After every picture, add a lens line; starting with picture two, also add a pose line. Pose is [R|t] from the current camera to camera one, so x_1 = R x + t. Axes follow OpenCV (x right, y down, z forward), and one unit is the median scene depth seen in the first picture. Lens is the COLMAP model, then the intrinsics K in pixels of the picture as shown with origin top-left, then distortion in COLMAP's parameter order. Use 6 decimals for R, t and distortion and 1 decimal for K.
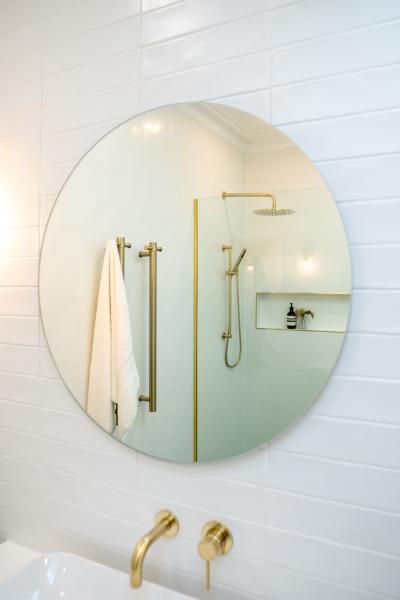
lens RADIAL K [[452.6, 0, 200.0], [0, 452.6, 300.0], [0, 0, 1]] dist [-0.122880, -0.000264]
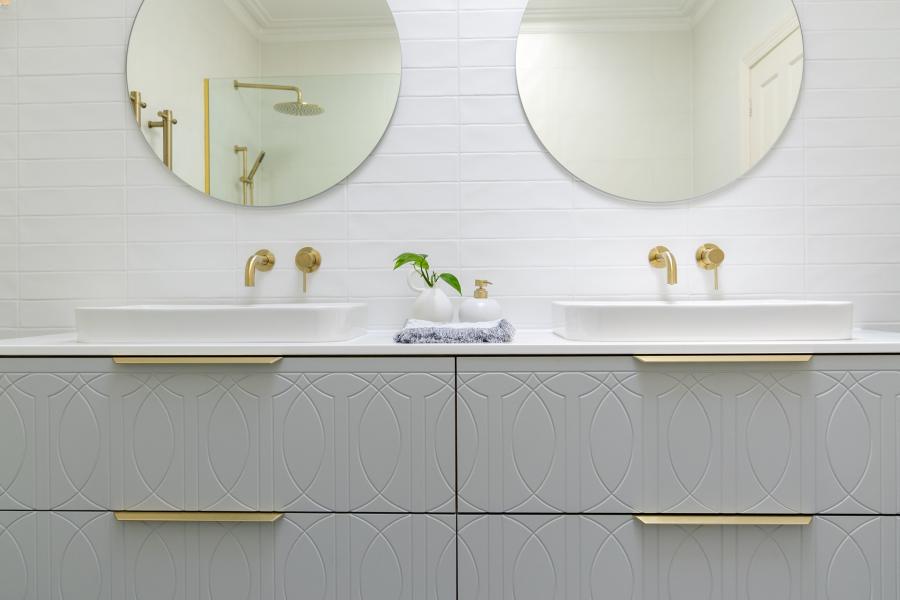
lens RADIAL K [[680.8, 0, 454.3], [0, 680.8, 295.6], [0, 0, 1]] dist [-0.006496, -0.001456]
pose [[0.905042, -0.007402, 0.425258, -0.121578], [0.021095, 0.999399, -0.027500, 0.201613], [-0.424799, 0.033859, 0.904654, -0.287171]]
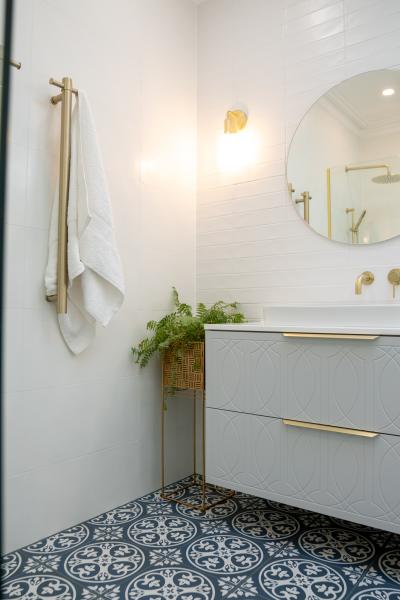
lens RADIAL K [[460.6, 0, 200.0], [0, 460.6, 300.0], [0, 0, 1]] dist [-0.063755, 0.000298]
pose [[0.983857, -0.005864, -0.178861, -0.132732], [-0.003730, 0.998574, -0.053252, 0.215253], [0.178918, 0.053060, 0.982432, -0.336007]]
